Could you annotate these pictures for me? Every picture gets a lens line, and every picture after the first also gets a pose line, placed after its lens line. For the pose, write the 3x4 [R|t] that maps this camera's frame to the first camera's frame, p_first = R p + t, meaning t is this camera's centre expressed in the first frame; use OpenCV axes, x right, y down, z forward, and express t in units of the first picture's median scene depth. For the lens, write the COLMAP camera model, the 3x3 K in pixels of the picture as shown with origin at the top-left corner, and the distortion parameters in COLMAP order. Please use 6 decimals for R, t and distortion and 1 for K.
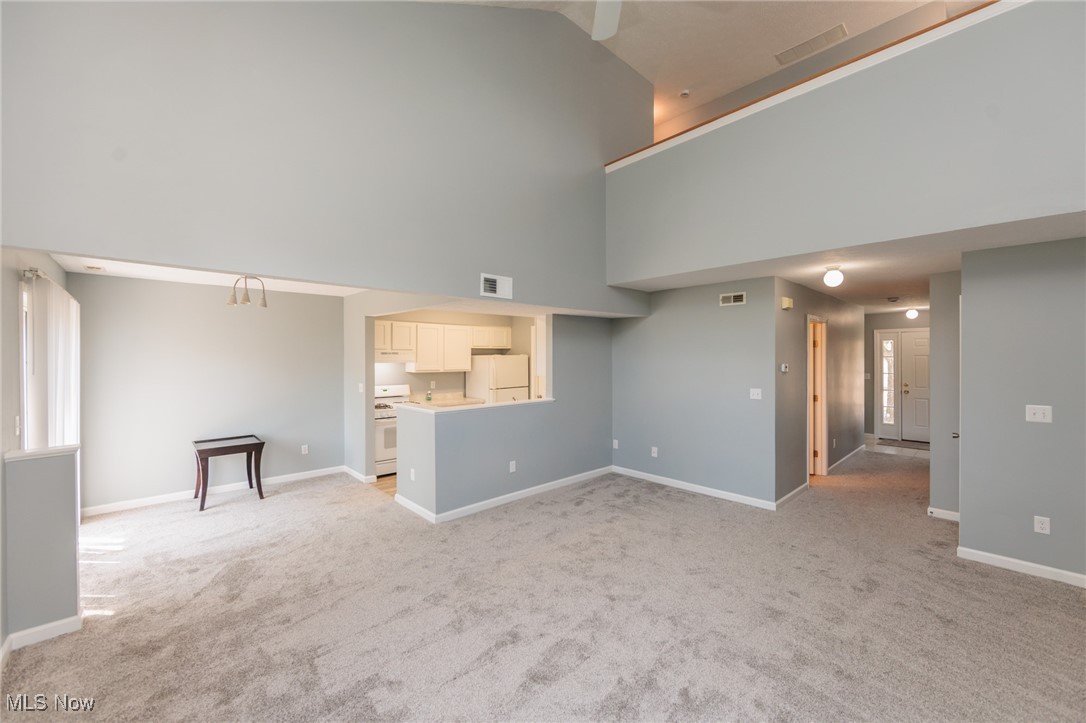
lens RADIAL K [[425.0, 0, 541.9], [0, 425.0, 358.5], [0, 0, 1]] dist [-0.007607, -0.000274]
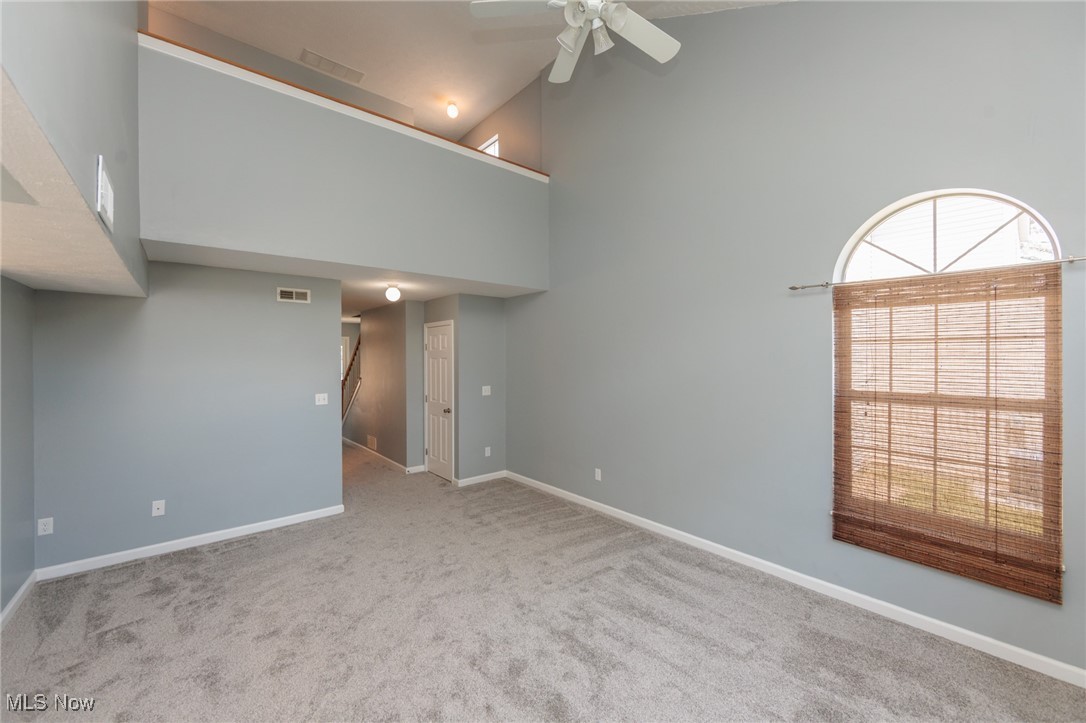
lens RADIAL K [[425.0, 0, 541.9], [0, 425.0, 358.6], [0, 0, 1]] dist [-0.007607, -0.000274]
pose [[0.042809, -0.000561, 0.999083, -0.441481], [0.012401, 0.999923, 0.000030, -0.002135], [-0.999006, 0.012388, 0.042813, 0.477686]]
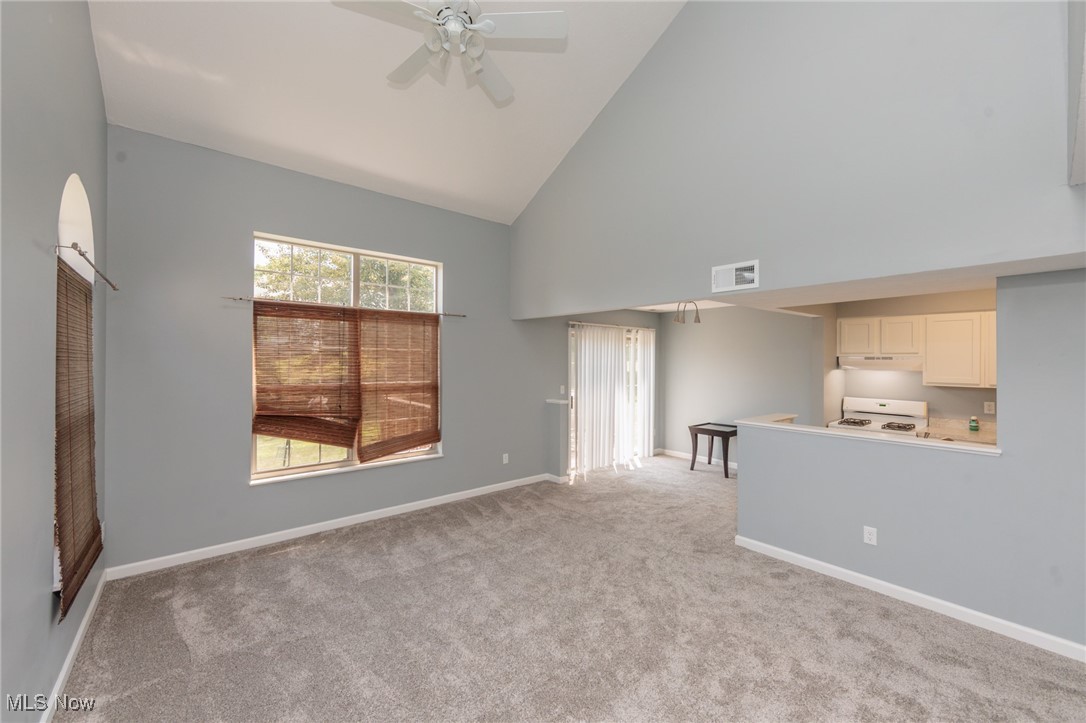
lens RADIAL K [[425.0, 0, 543.3], [0, 425.0, 361.3], [0, 0, 1]] dist [-0.007607, -0.000274]
pose [[-0.059276, 0.005076, -0.998229, 0.636296], [-0.012076, 0.999910, 0.005801, -0.004649], [0.998169, 0.012398, -0.059210, 0.588694]]
